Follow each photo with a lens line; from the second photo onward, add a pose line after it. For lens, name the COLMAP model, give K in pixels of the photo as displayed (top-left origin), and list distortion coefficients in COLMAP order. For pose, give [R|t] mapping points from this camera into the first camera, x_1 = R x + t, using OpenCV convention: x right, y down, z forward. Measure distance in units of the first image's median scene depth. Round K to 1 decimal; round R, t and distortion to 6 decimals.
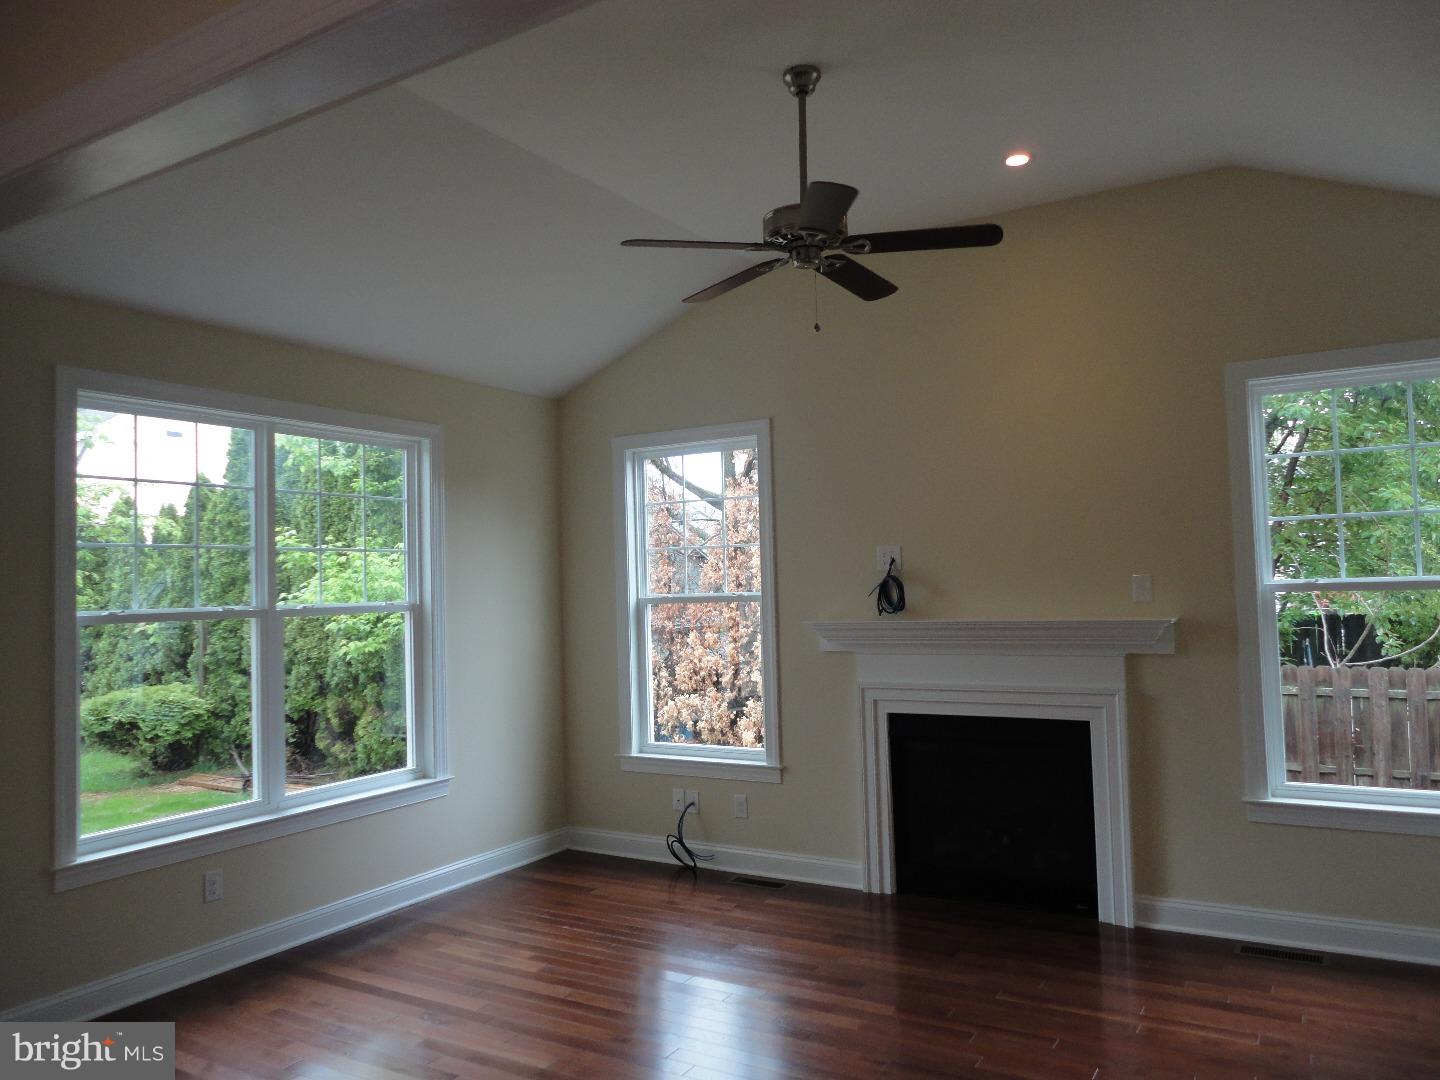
lens RADIAL K [[1035.7, 0, 720.0], [0, 1035.7, 540.0], [0, 0, 1]] dist [-0.010690, -0.001259]
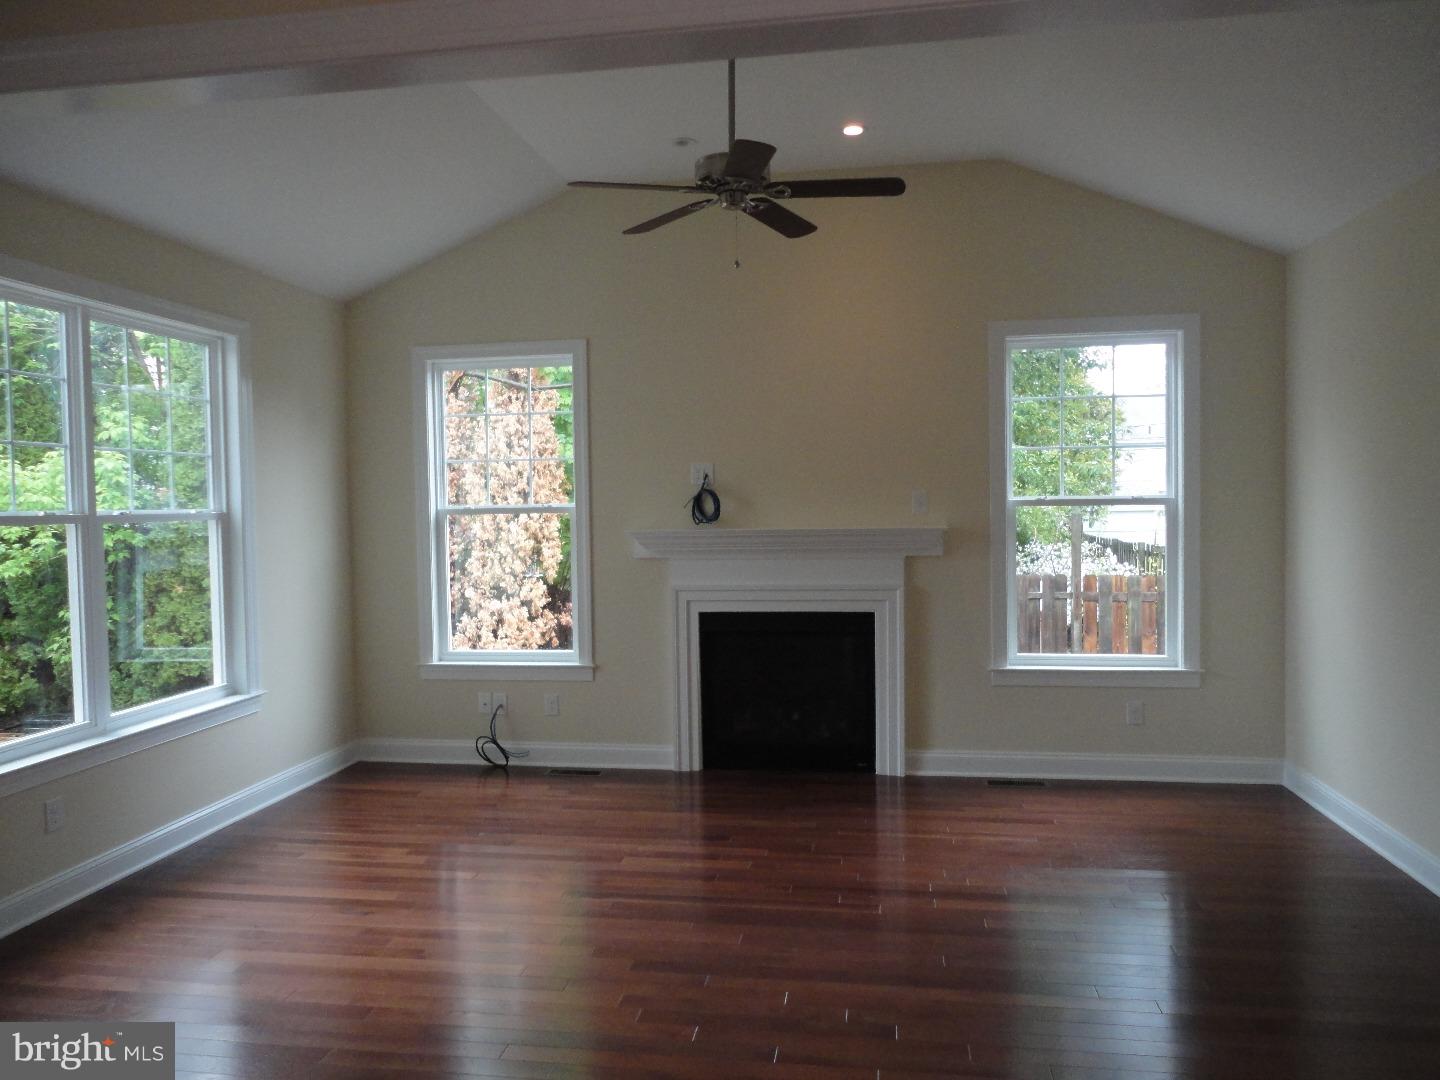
lens RADIAL K [[1035.7, 0, 720.0], [0, 1035.7, 540.0], [0, 0, 1]] dist [-0.010690, -0.001259]
pose [[0.927731, -0.002130, 0.373243, -0.235412], [-0.025276, 0.997330, 0.068517, 0.011834], [-0.372393, -0.072999, 0.925200, -0.040688]]
